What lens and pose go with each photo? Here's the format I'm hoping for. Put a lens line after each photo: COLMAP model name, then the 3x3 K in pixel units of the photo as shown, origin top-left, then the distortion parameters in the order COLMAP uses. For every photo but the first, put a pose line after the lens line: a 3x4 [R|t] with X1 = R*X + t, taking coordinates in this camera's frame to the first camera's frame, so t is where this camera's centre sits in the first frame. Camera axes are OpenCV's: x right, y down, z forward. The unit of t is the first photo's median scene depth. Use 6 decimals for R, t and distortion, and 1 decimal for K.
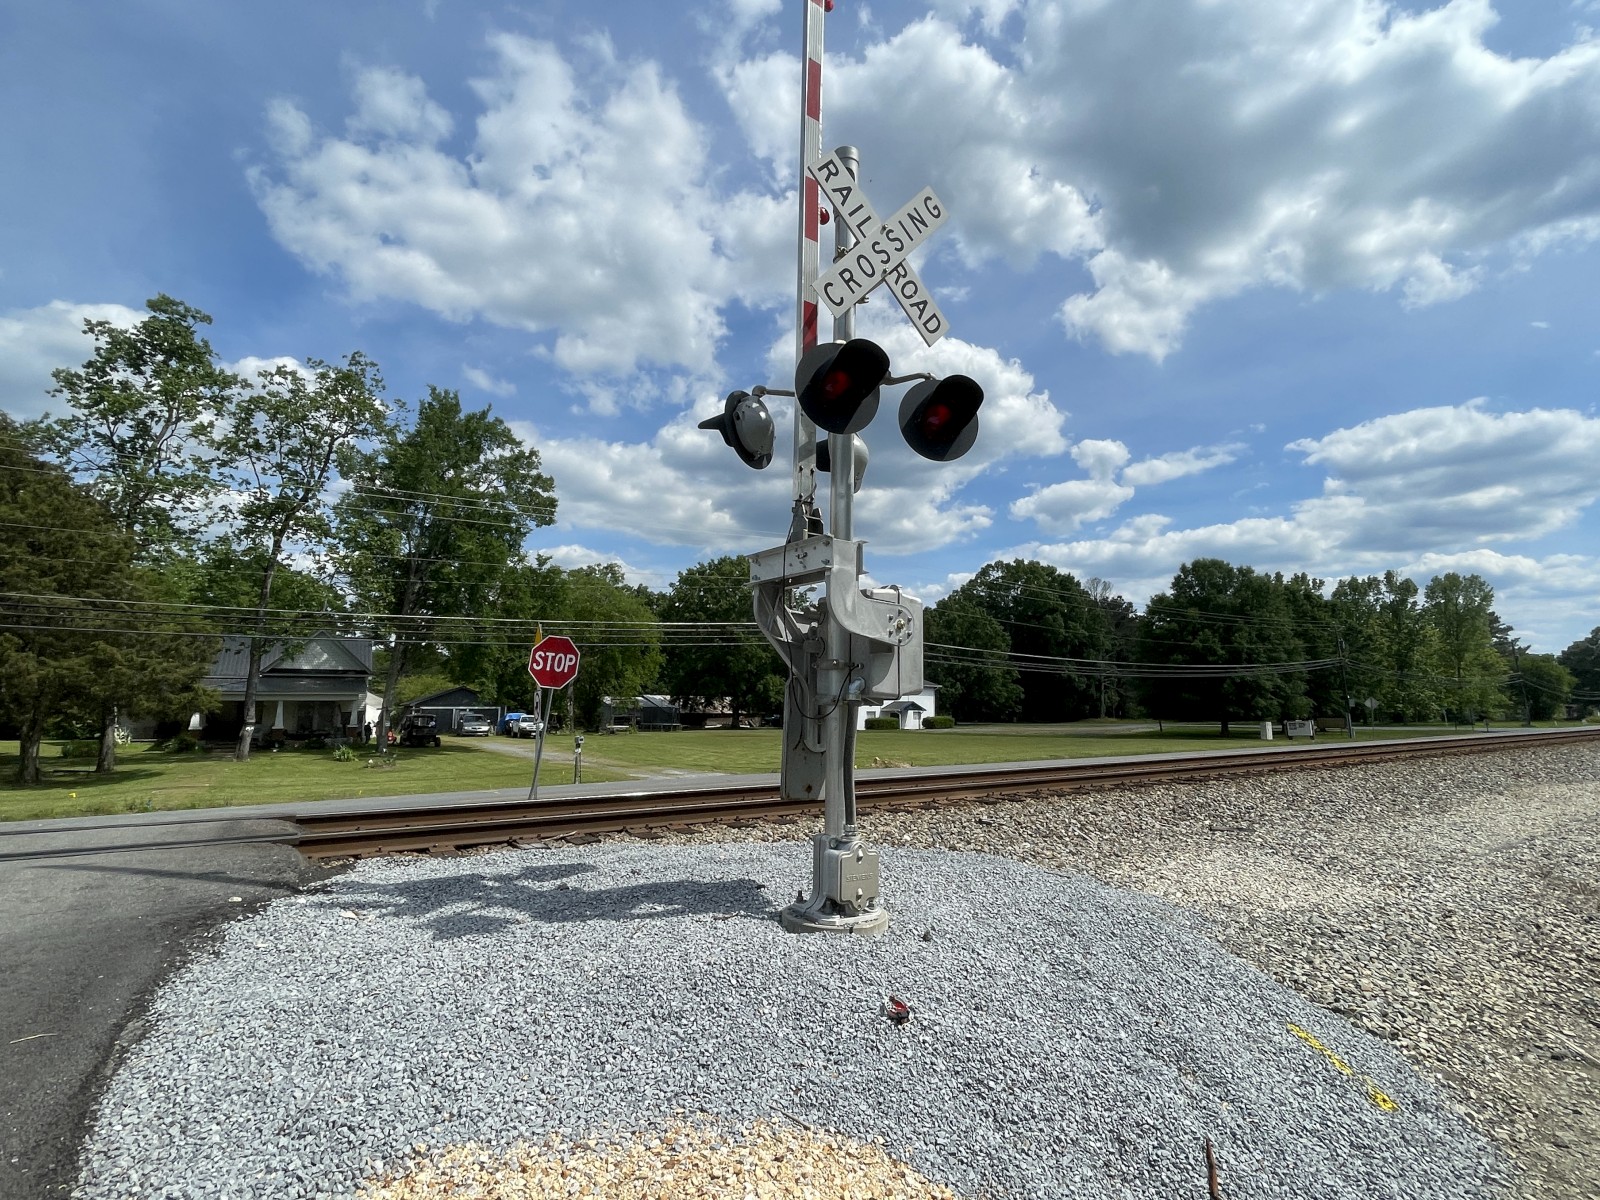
lens RADIAL K [[787.9, 0, 806.6], [0, 787.9, 599.8], [0, 0, 1]] dist [-0.005866, -0.000060]
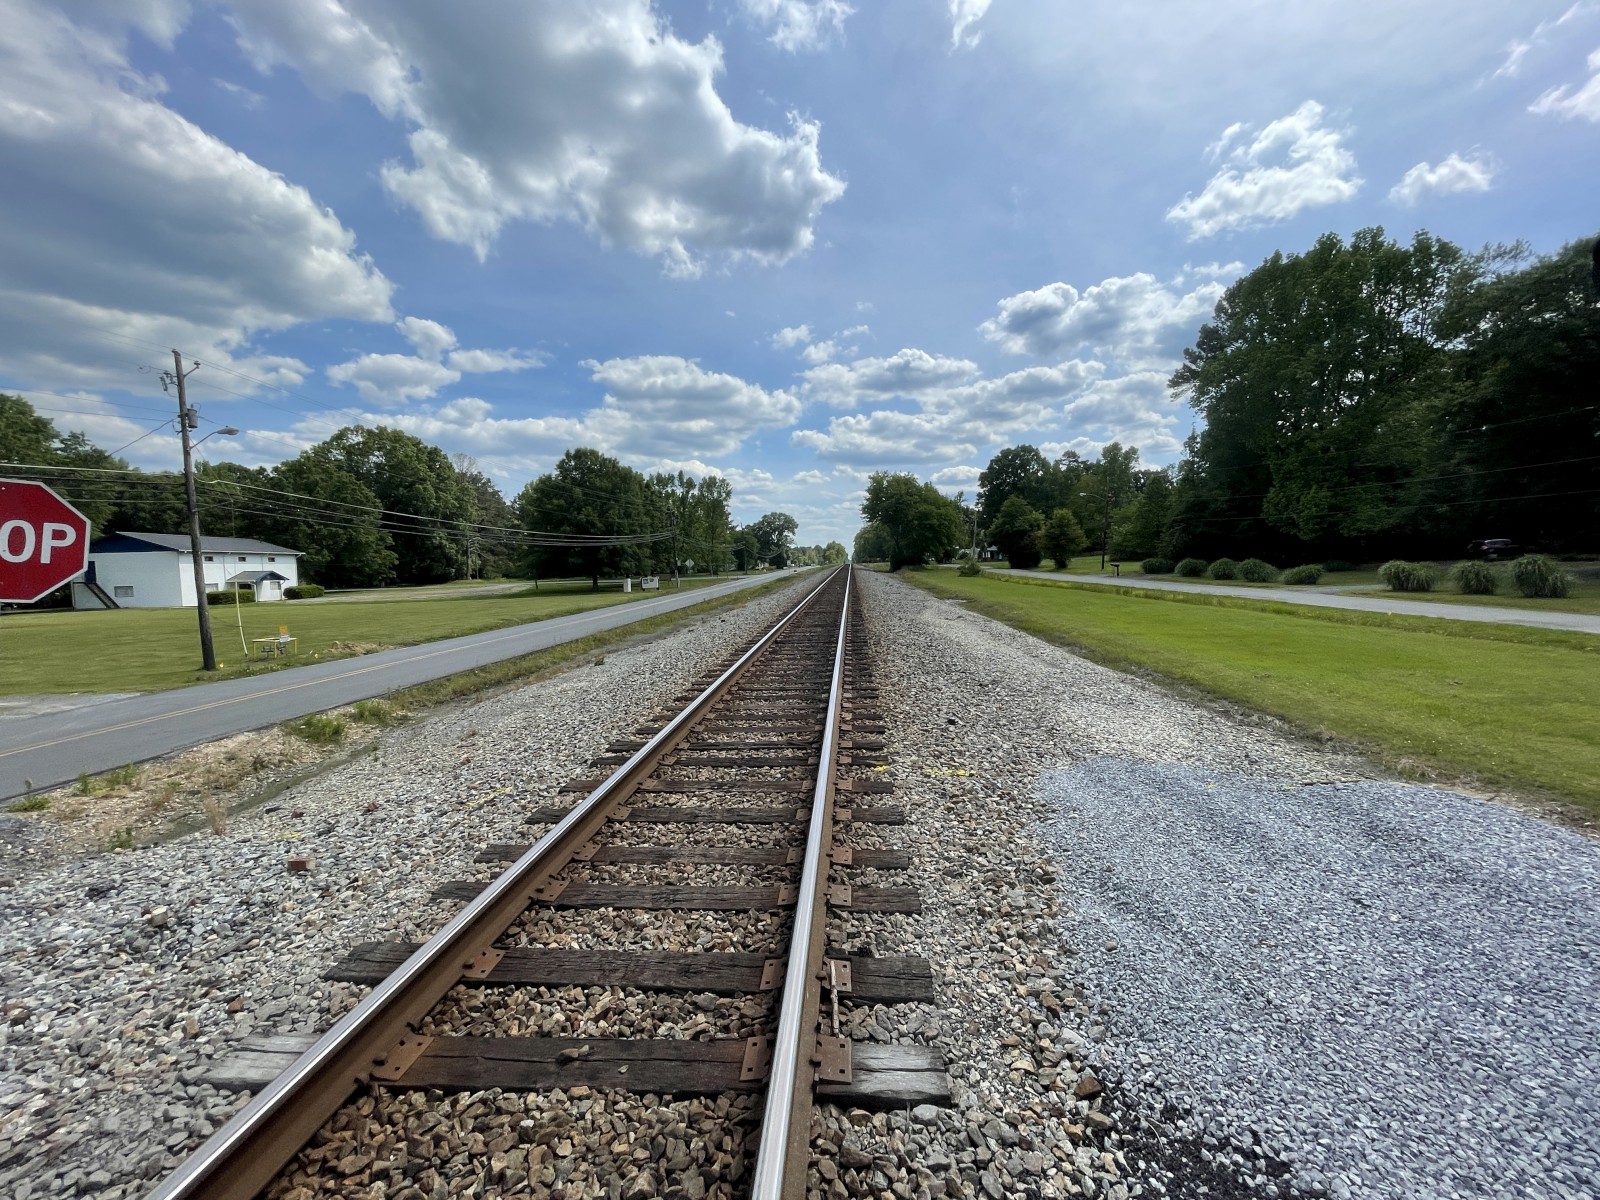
lens RADIAL K [[647.5, 0, 804.0], [0, 647.5, 598.3], [0, 0, 1]] dist [0.000811, -0.000362]
pose [[0.638615, -0.064161, 0.766847, -0.156444], [-0.077610, 0.986067, 0.147135, 0.010551], [-0.765603, -0.153477, 0.624738, 0.198945]]
